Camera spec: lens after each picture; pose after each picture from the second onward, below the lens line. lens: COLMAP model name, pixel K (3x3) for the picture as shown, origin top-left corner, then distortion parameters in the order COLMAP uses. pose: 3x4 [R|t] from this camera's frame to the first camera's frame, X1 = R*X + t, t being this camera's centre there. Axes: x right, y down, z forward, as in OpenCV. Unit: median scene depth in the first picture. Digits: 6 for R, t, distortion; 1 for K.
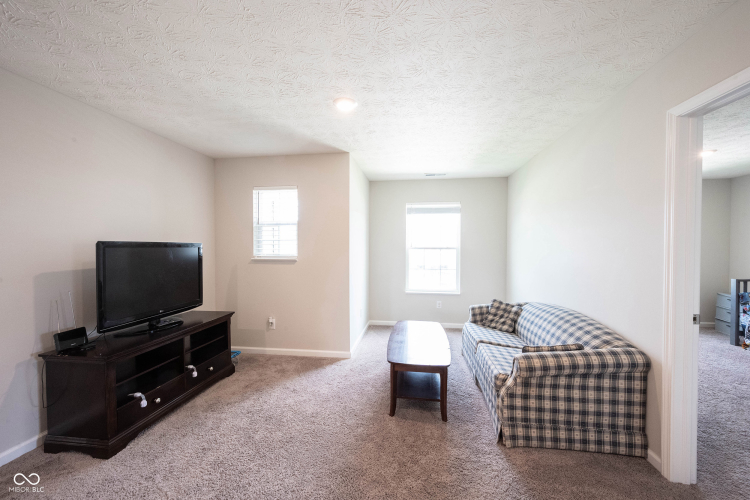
lens RADIAL K [[299.5, 0, 375.0], [0, 299.5, 250.0], [0, 0, 1]] dist [-0.000060, -0.000103]
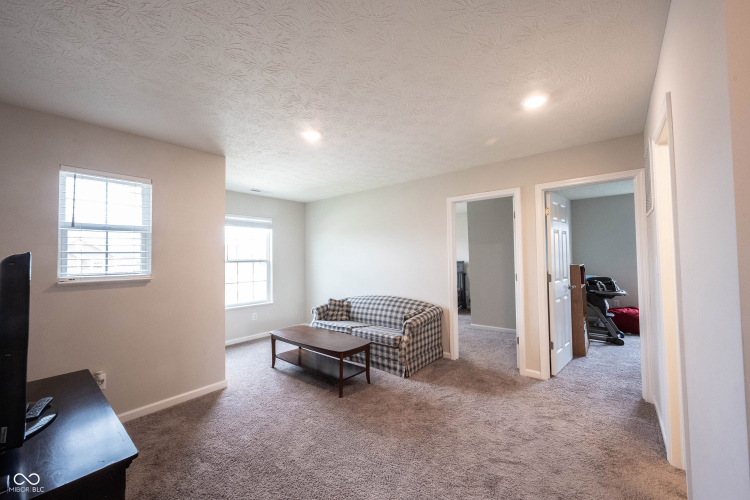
lens RADIAL K [[299.5, 0, 375.0], [0, 299.5, 250.0], [0, 0, 1]] dist [-0.000060, -0.000103]
pose [[0.517924, 0.011357, 0.855351, -0.612855], [0.028804, 0.999113, -0.030707, -0.001284], [-0.854942, 0.040542, 0.517138, 0.153769]]
